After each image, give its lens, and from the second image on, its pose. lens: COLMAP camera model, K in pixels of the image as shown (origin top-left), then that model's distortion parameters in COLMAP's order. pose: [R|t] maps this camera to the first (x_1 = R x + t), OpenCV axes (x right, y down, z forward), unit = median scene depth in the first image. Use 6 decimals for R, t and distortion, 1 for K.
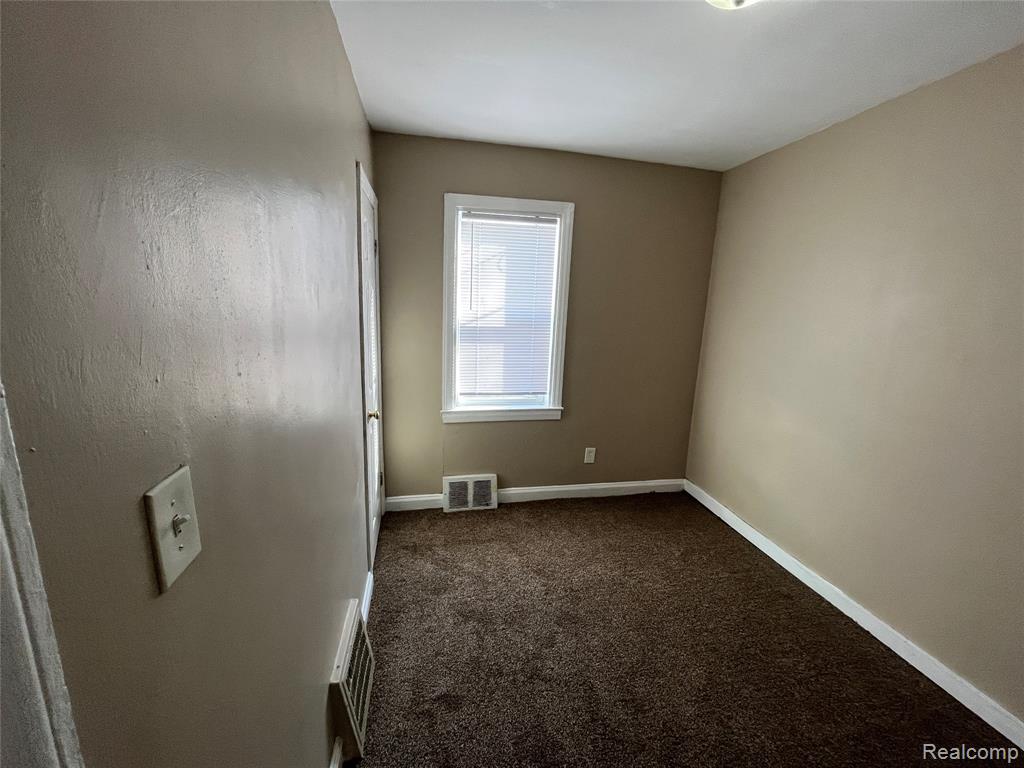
lens RADIAL K [[420.6, 0, 510.7], [0, 420.6, 381.5], [0, 0, 1]] dist [0.003902, 0.000250]
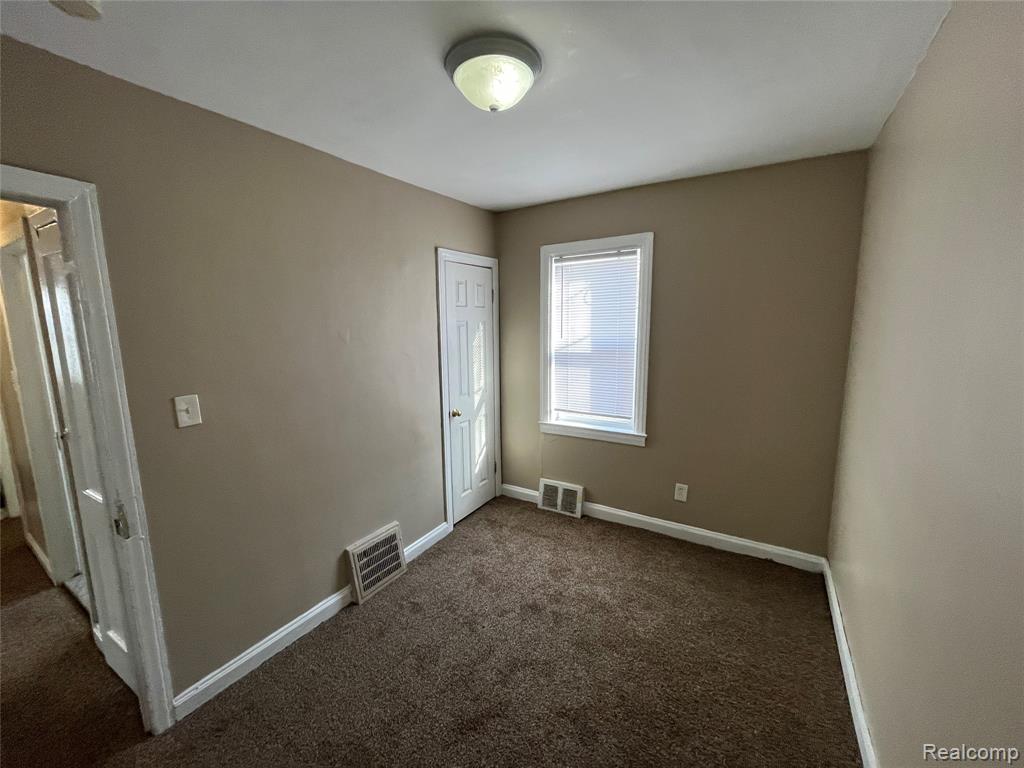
lens RADIAL K [[420.6, 0, 510.7], [0, 420.6, 381.5], [0, 0, 1]] dist [0.003902, 0.000250]
pose [[0.719078, 0.056780, -0.692606, 0.599547], [-0.097756, 0.995011, -0.019921, -0.012567], [0.688020, 0.082031, 0.721041, 0.063406]]
